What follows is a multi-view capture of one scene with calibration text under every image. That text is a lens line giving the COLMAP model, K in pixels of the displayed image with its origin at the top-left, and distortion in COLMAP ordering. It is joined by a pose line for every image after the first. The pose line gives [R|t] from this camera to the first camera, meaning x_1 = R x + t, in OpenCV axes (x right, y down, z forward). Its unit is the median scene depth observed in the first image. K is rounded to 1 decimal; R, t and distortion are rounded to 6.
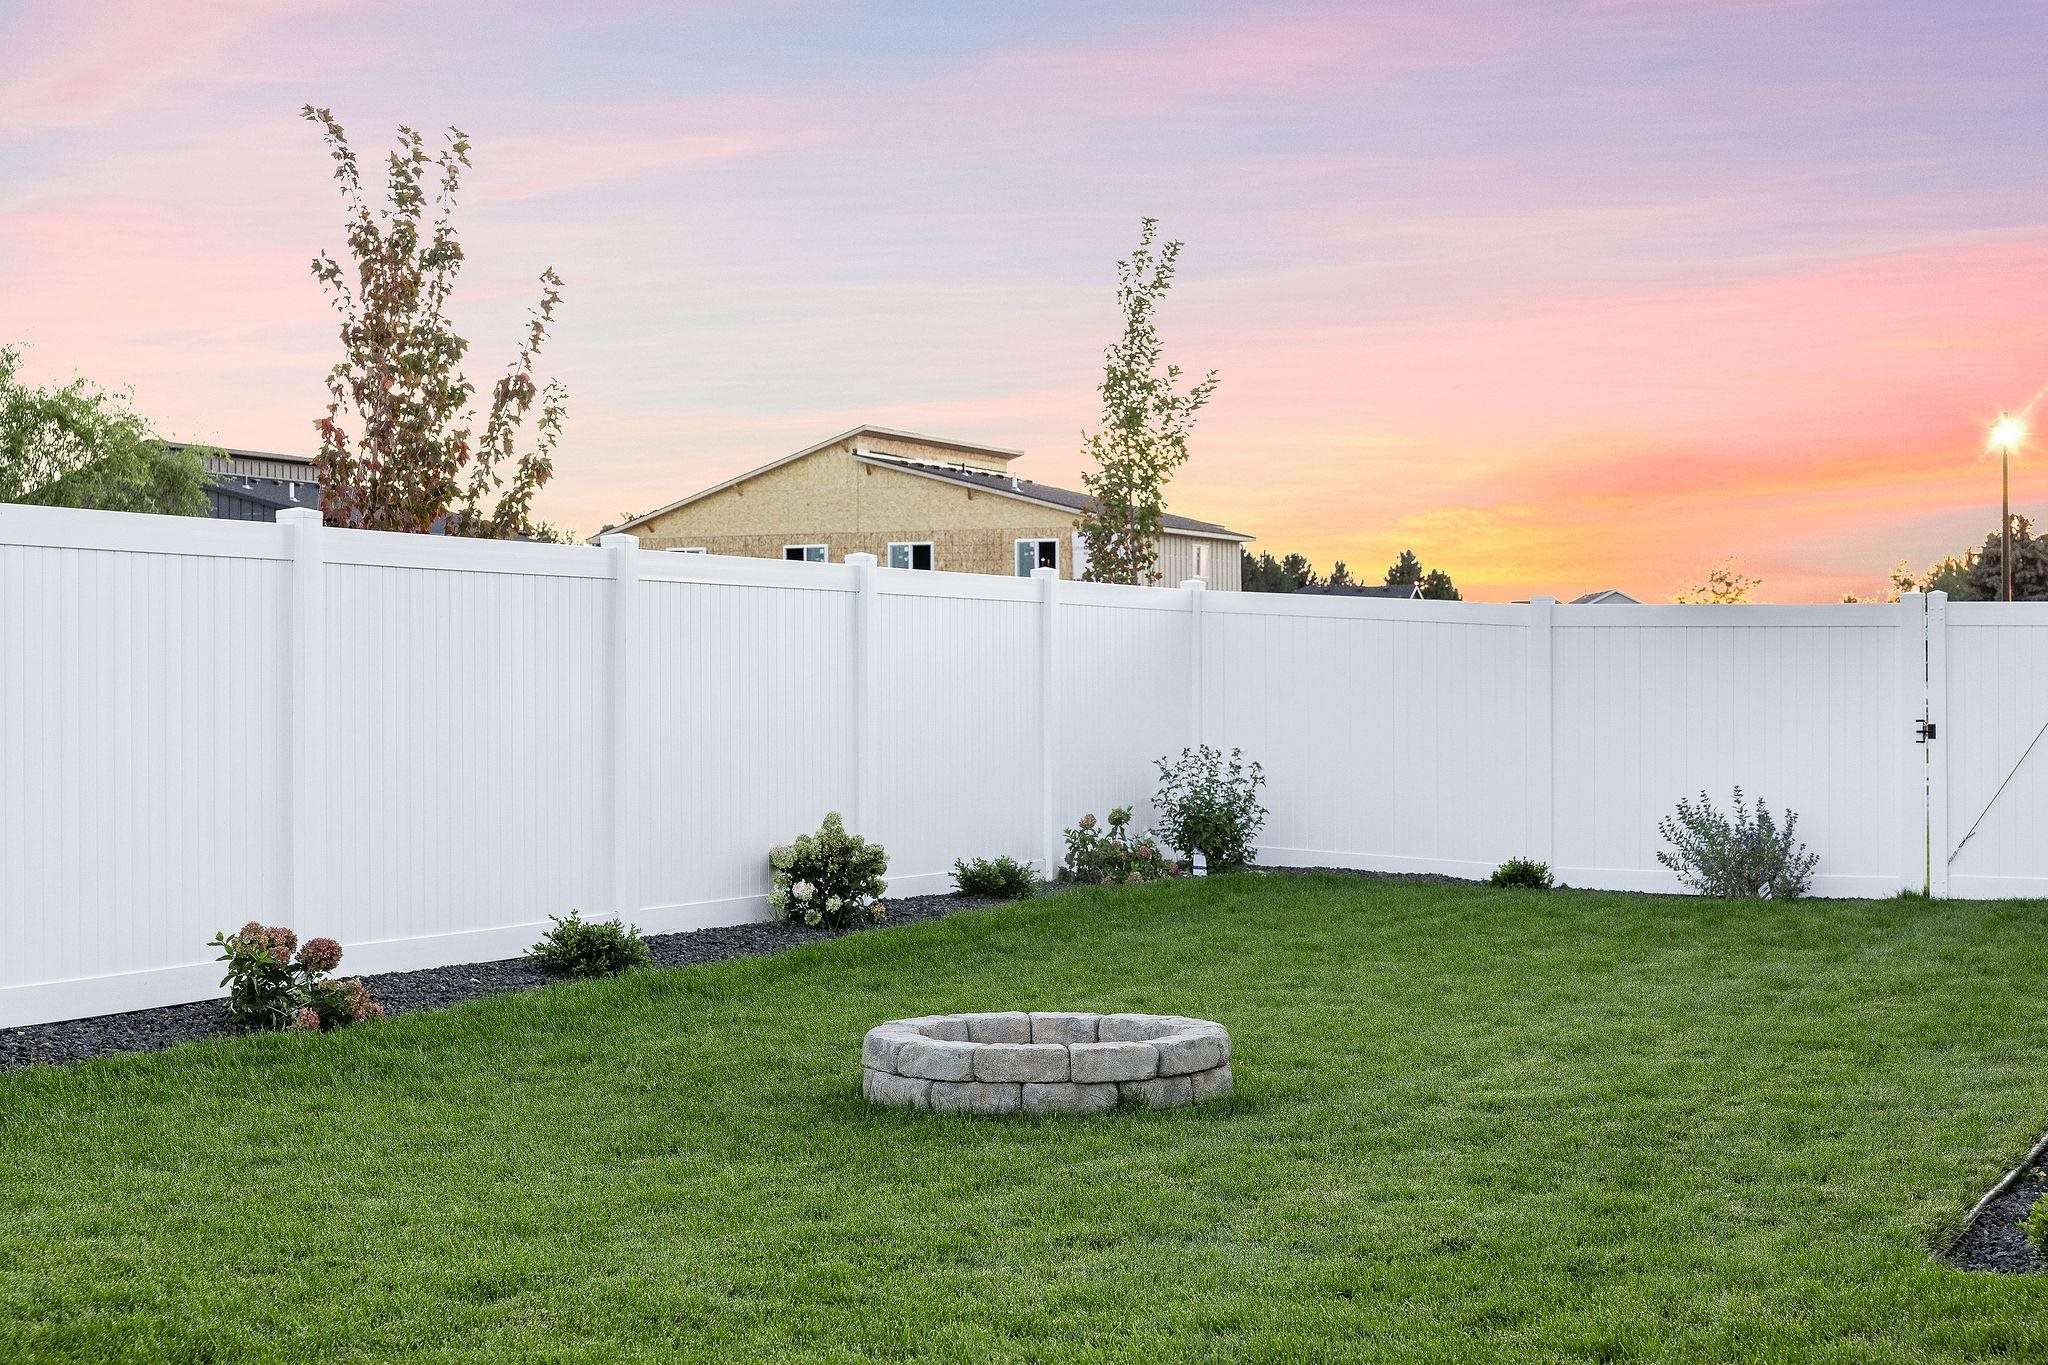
lens RADIAL K [[3404.8, 0, 1024.0], [0, 3404.8, 682.5], [0, 0, 1]] dist [0.028845, 0.164040]
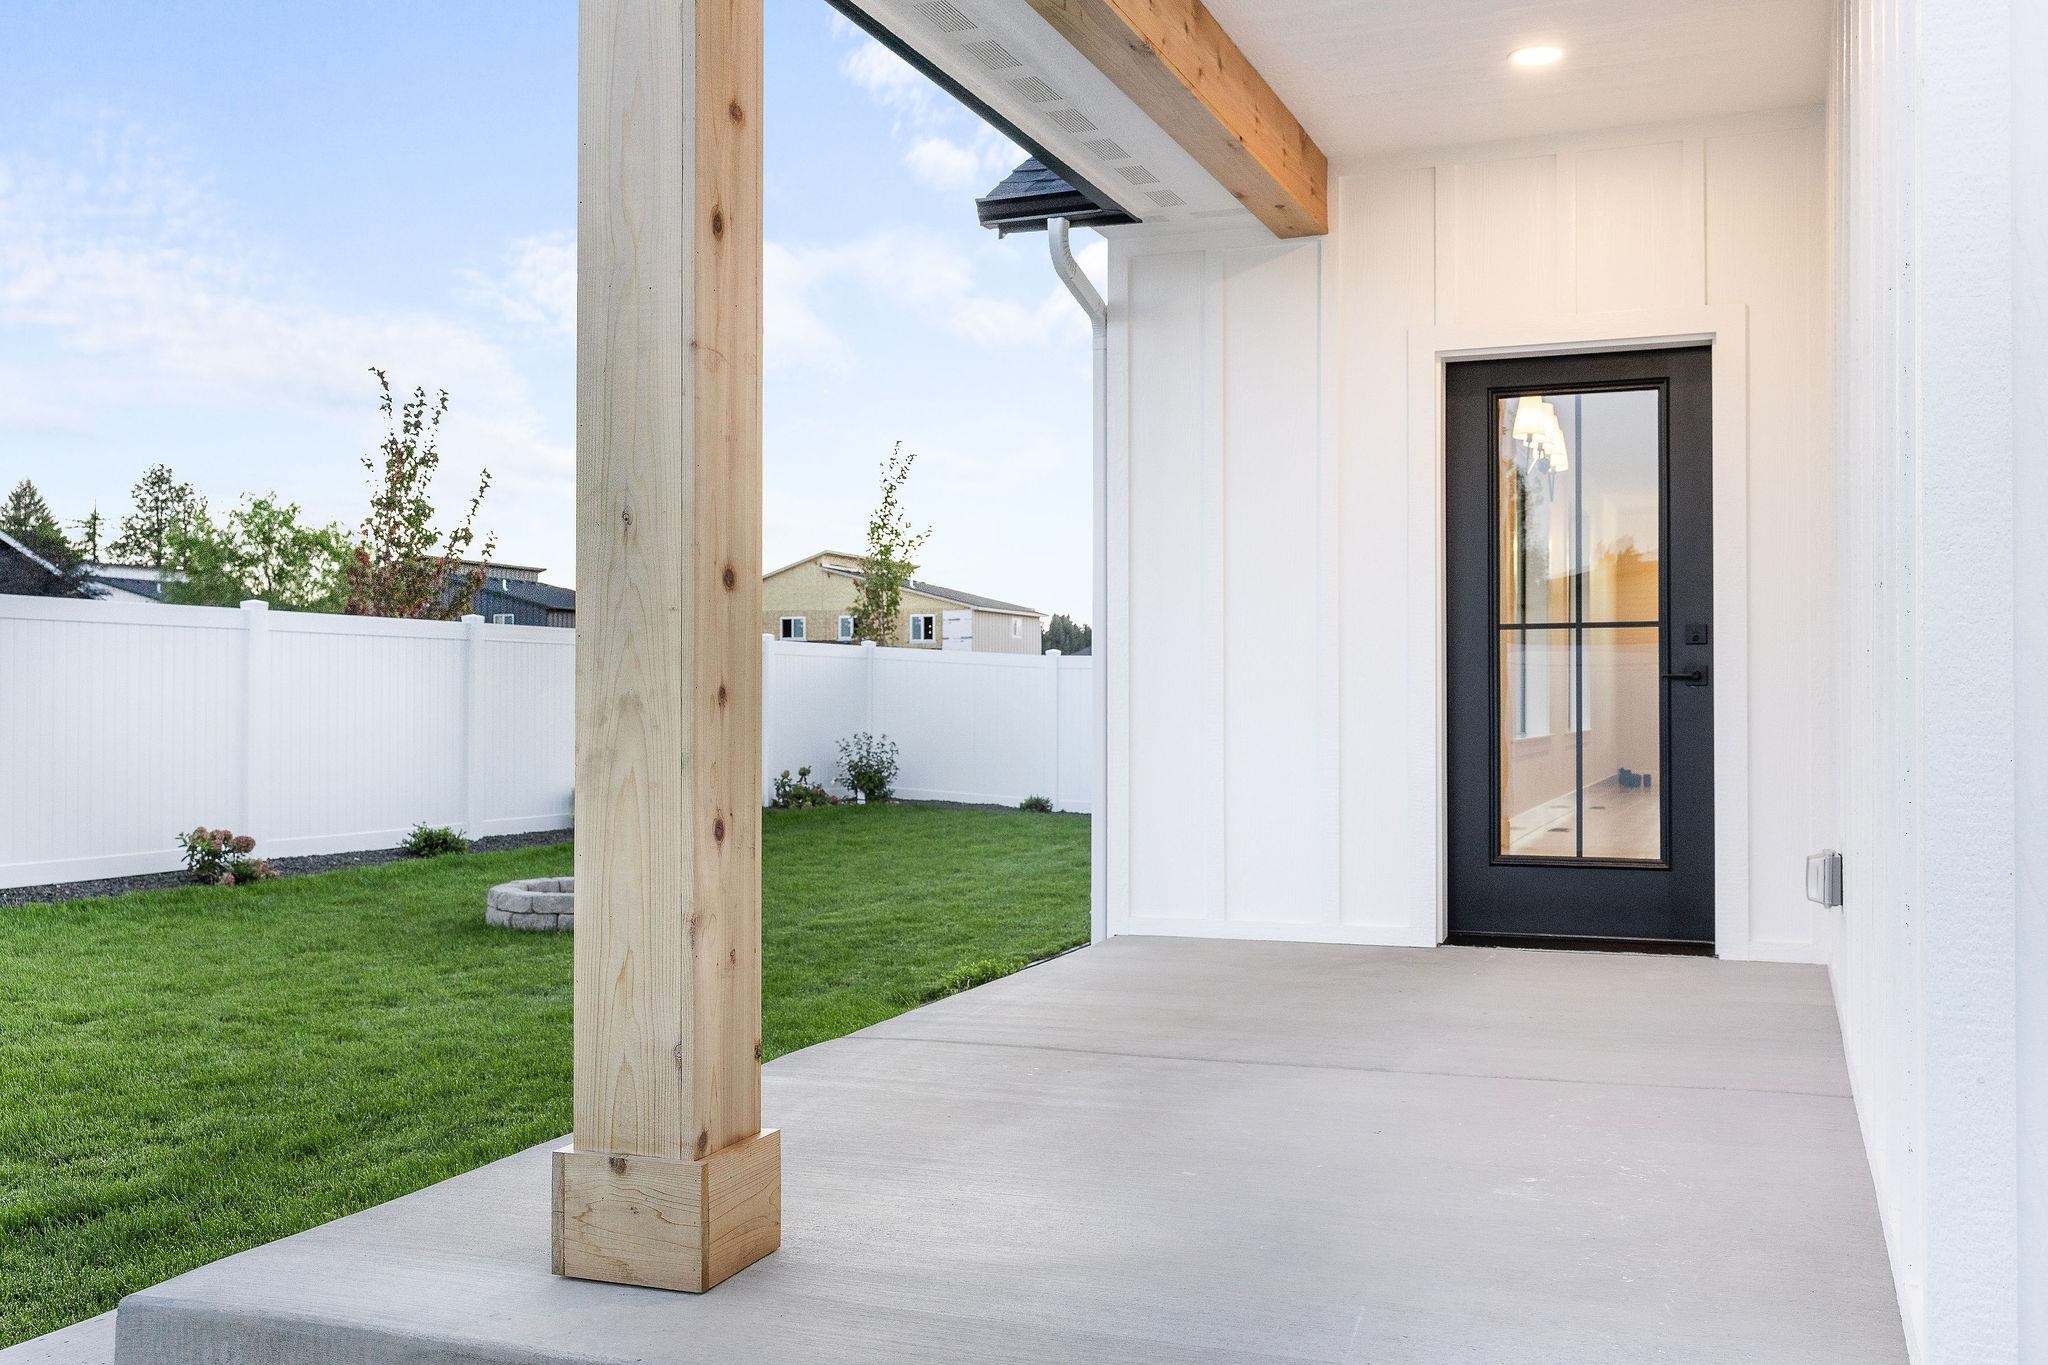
lens RADIAL K [[1927.3, 0, 1024.0], [0, 1927.3, 682.5], [0, 0, 1]] dist [0.004330, 0.002213]
pose [[0.999276, 0.006201, 0.037532, 0.106357], [-0.005949, 0.999959, -0.006821, -0.001861], [-0.037573, 0.006592, 0.999272, -0.033670]]
